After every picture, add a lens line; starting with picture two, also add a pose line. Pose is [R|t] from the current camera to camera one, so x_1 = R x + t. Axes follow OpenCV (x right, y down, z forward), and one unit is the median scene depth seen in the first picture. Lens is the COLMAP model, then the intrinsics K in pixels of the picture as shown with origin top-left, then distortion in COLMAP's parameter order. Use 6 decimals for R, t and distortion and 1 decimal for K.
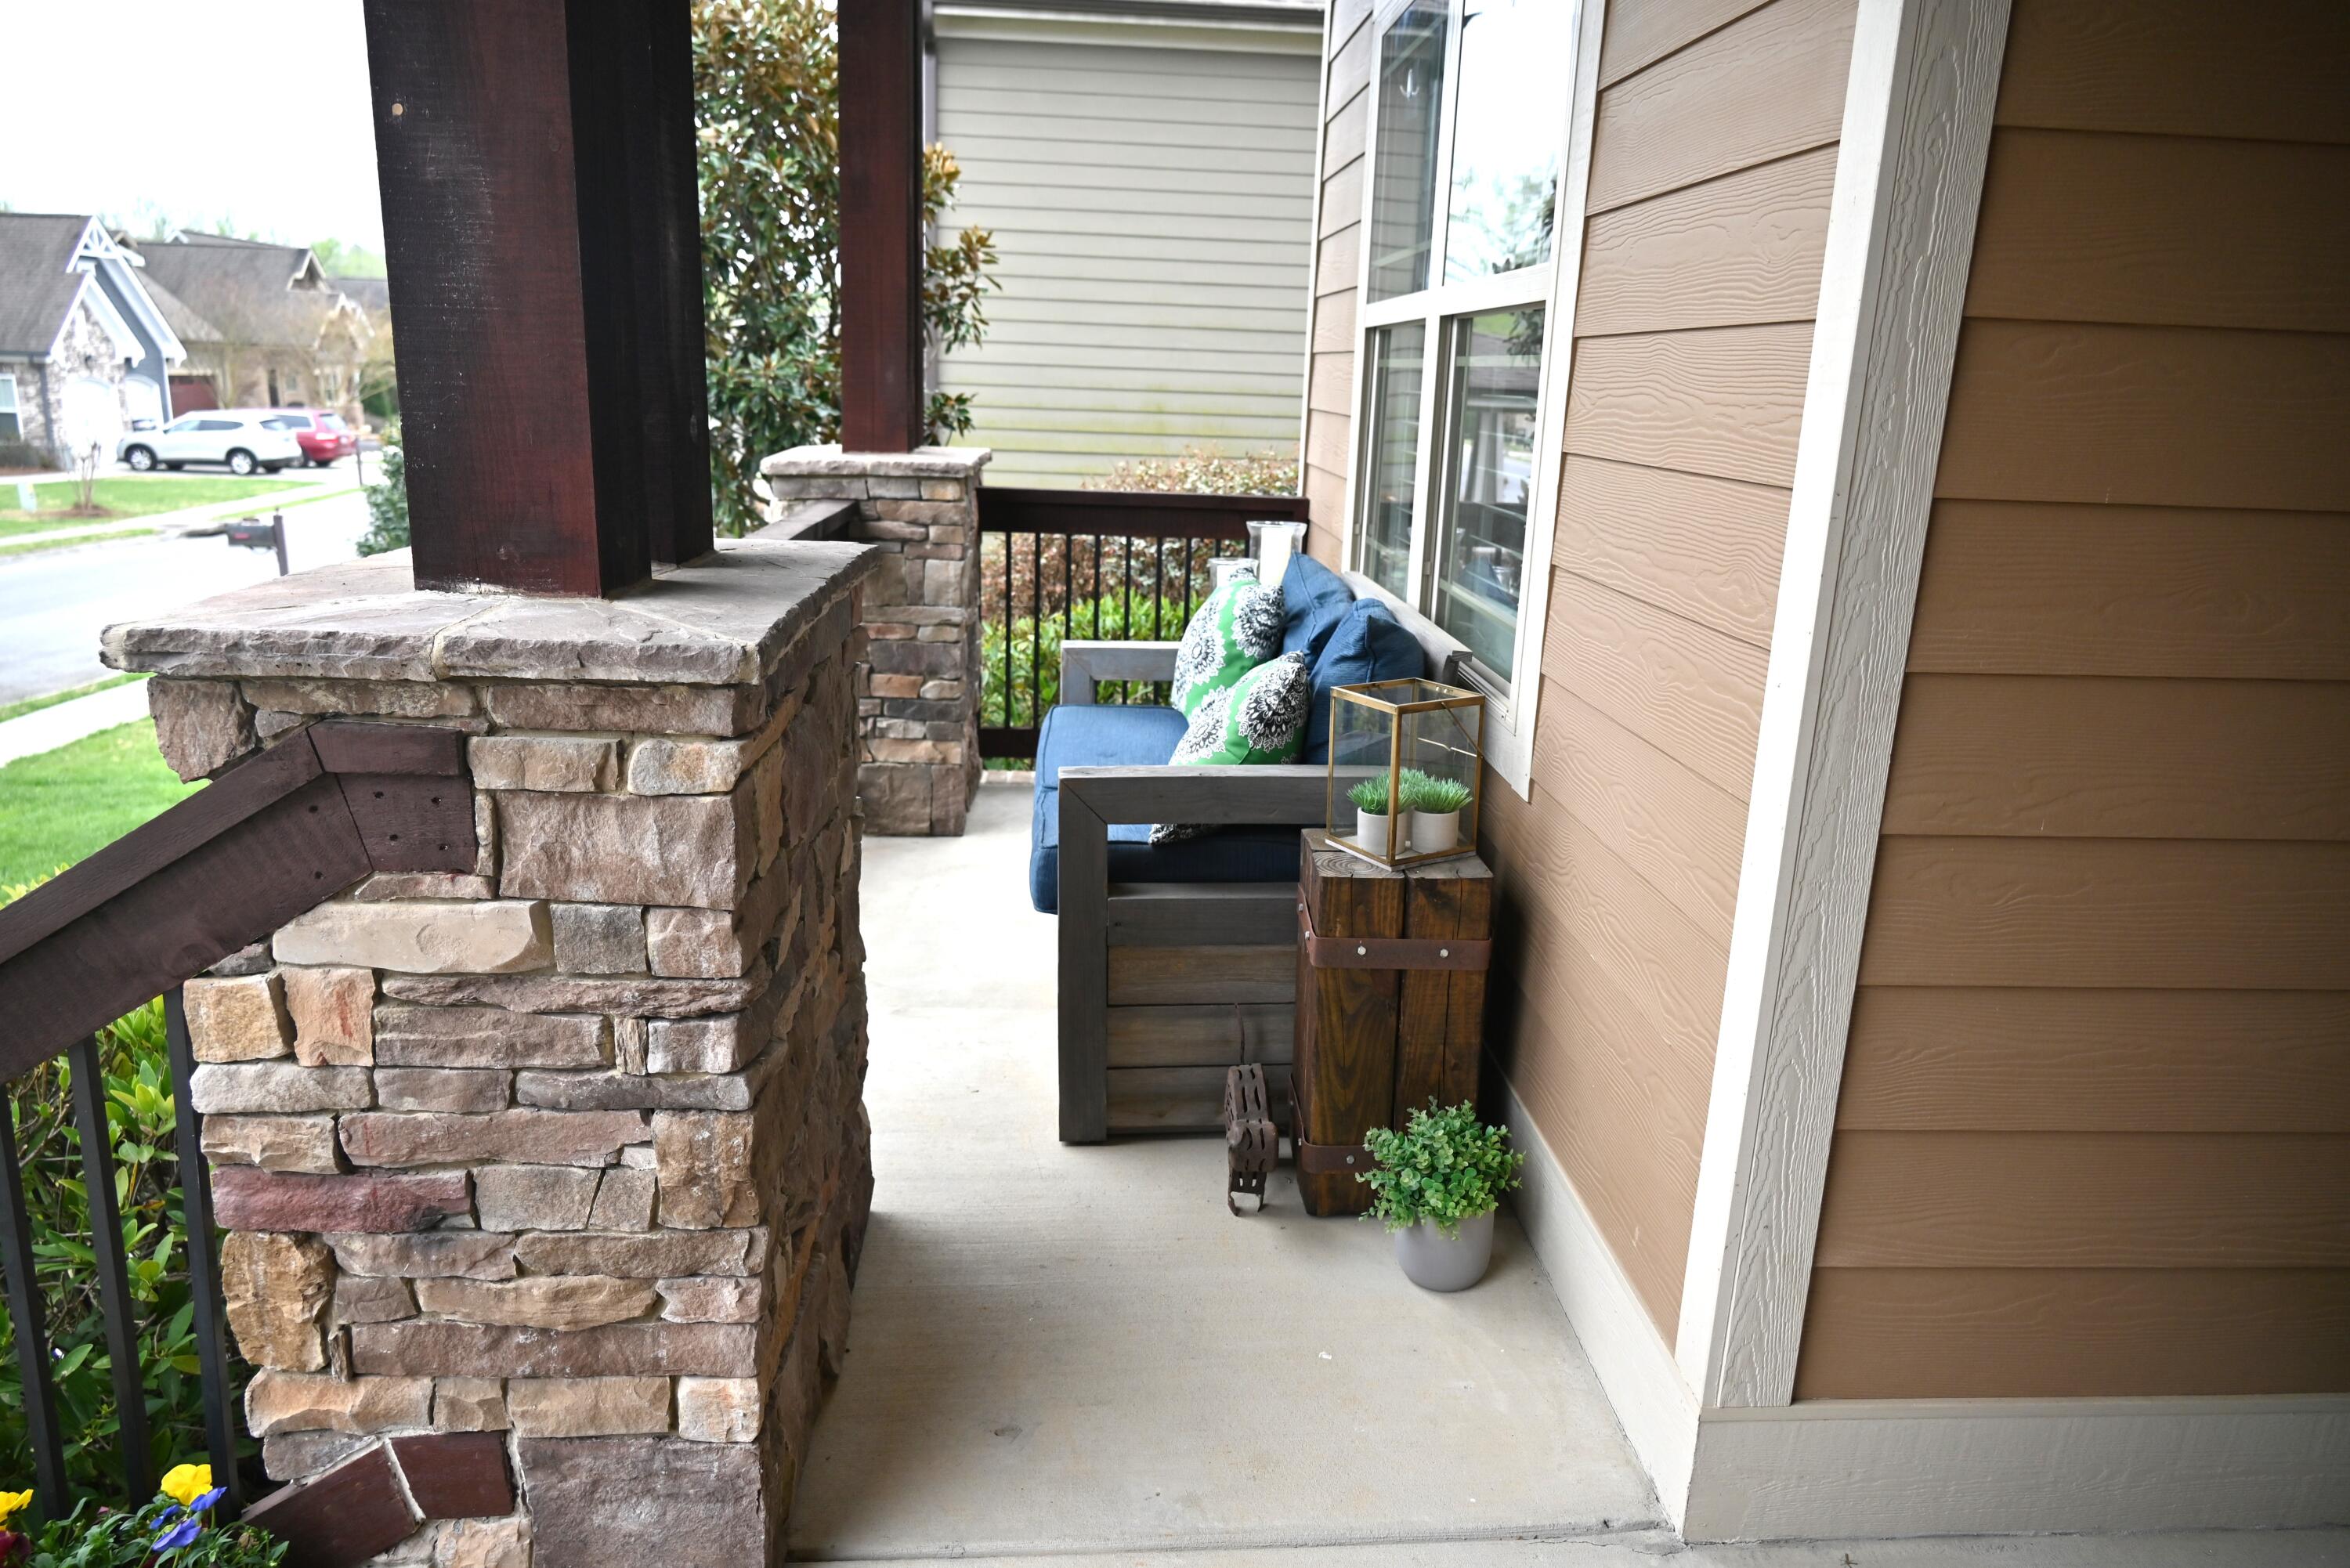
lens RADIAL K [[1554.4, 0, 1177.0], [0, 1554.4, 782.8], [0, 0, 1]] dist [-0.003816, -0.000383]
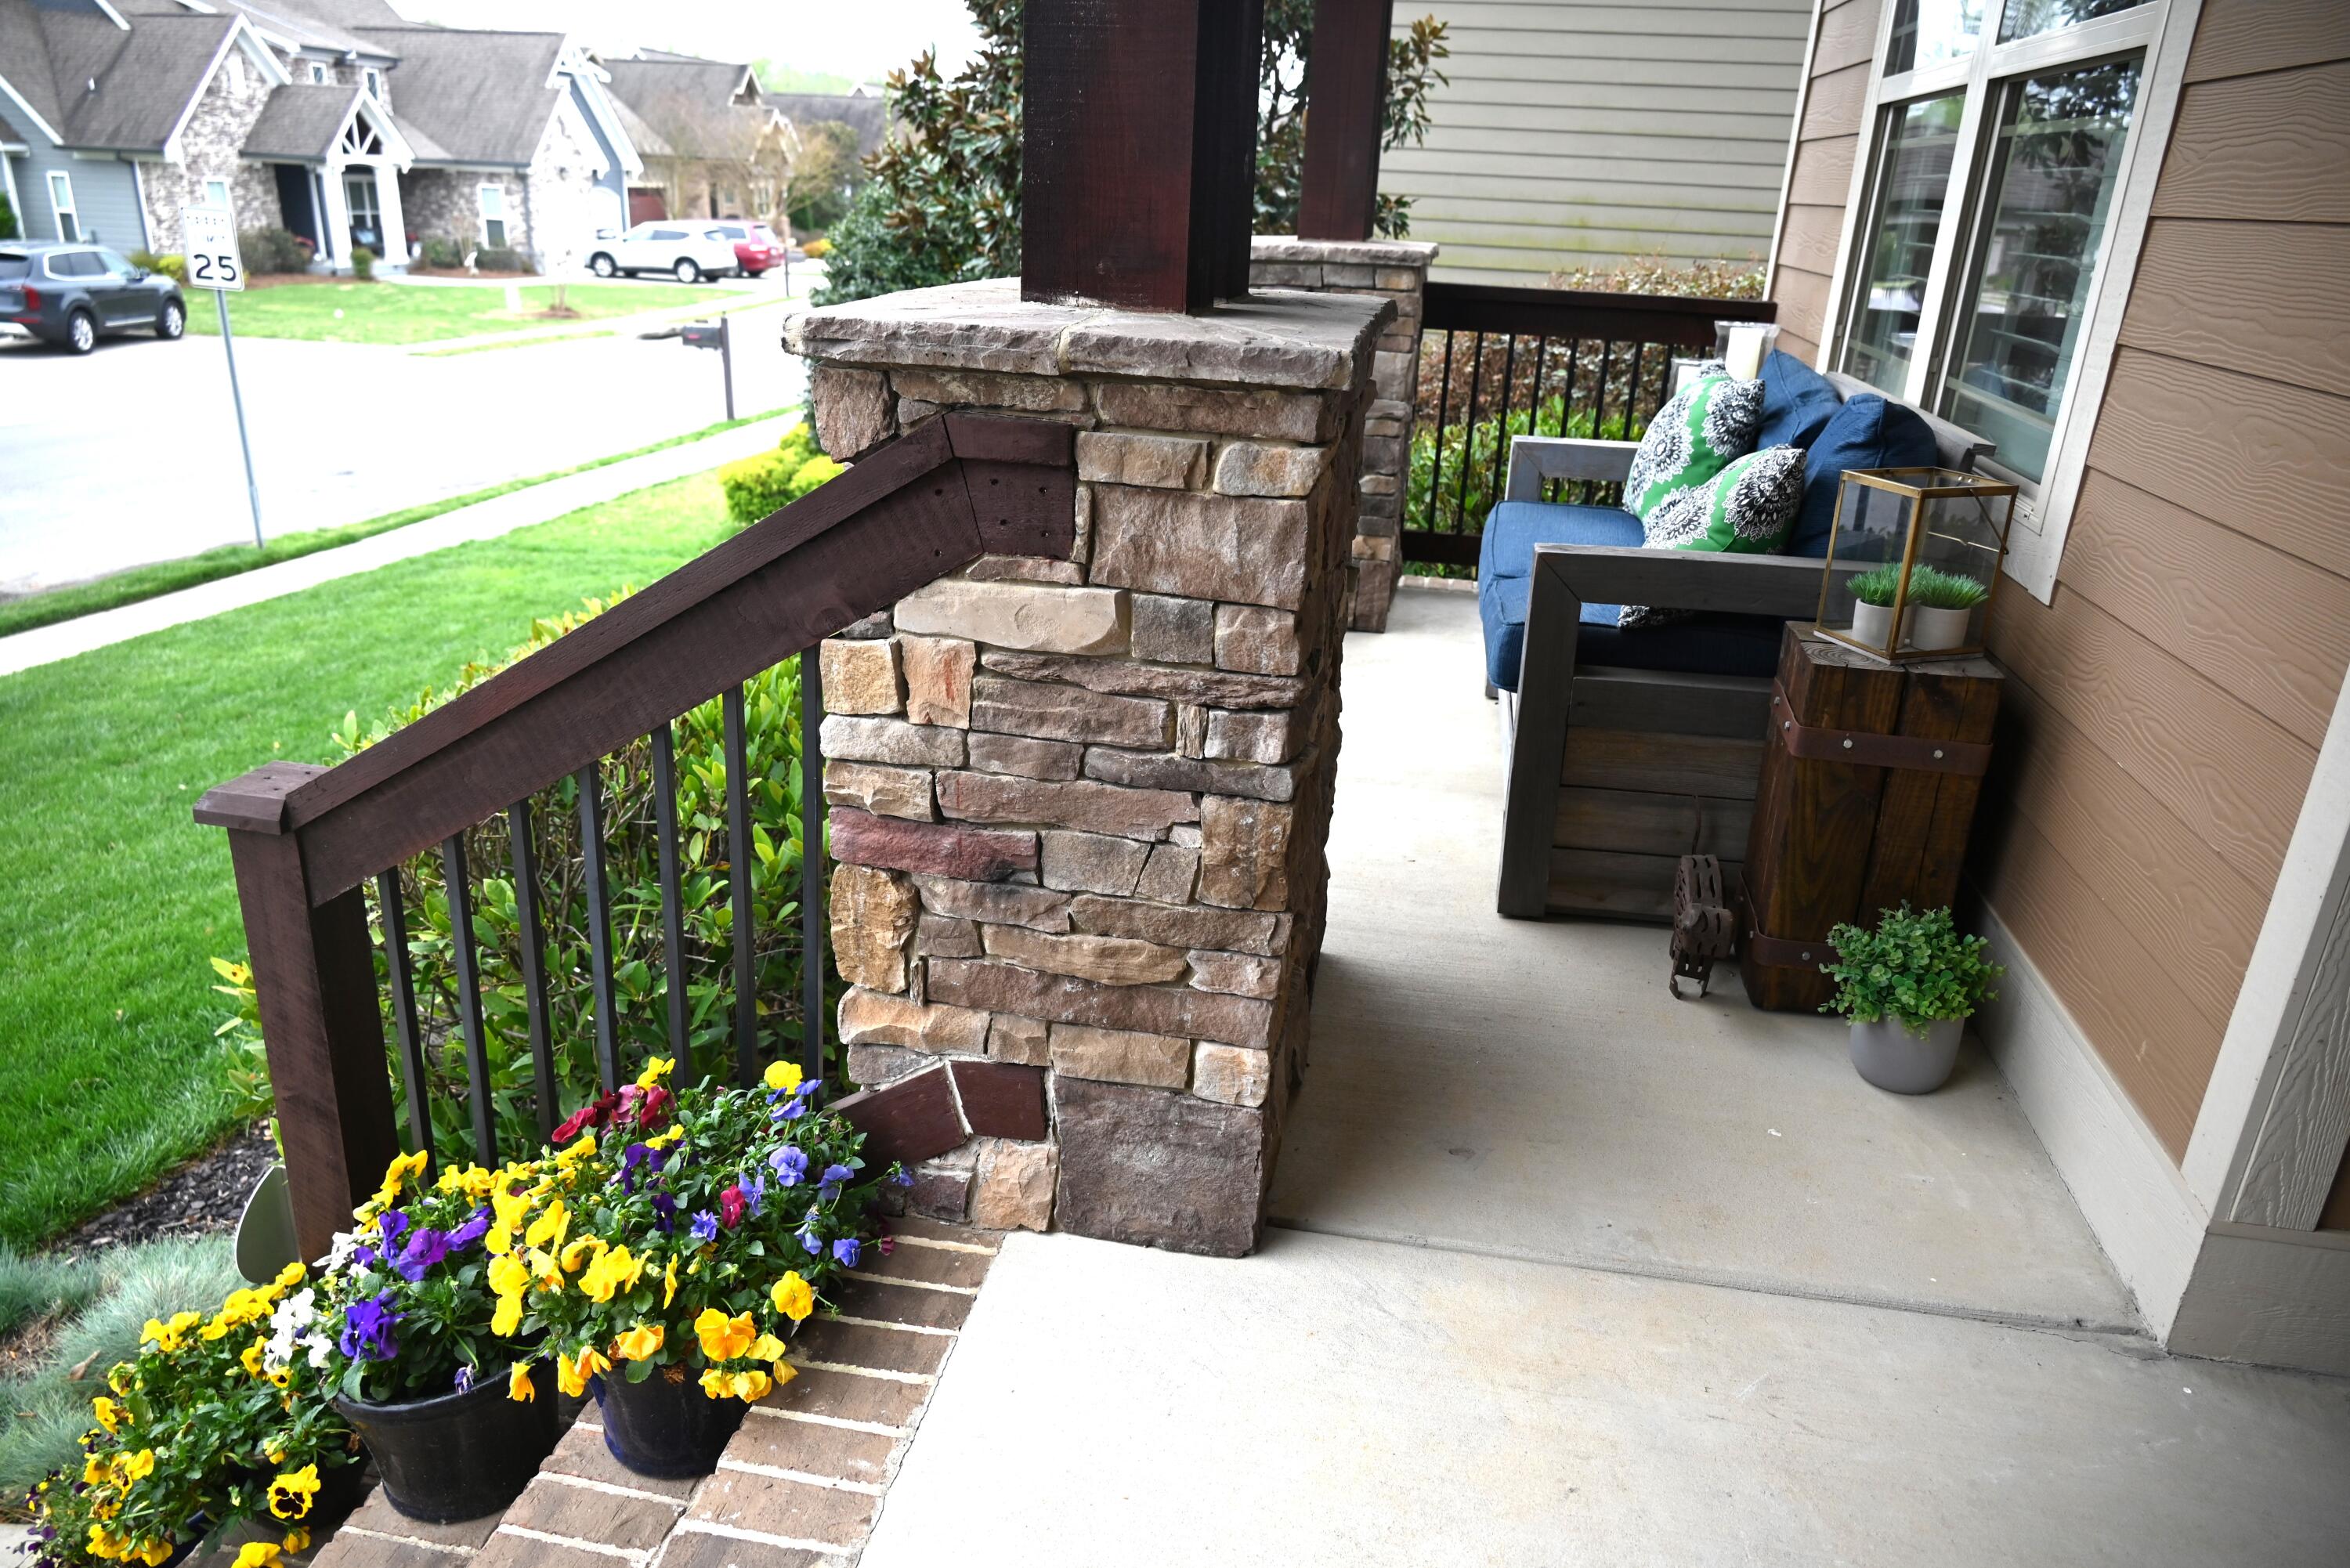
lens RADIAL K [[1554.4, 0, 1176.1], [0, 1554.4, 783.3], [0, 0, 1]] dist [-0.003816, -0.000383]
pose [[0.971349, 0.092110, -0.219081, -0.077113], [-0.068776, 0.991341, 0.111859, 0.054480], [0.227487, -0.093587, 0.969274, -0.041967]]
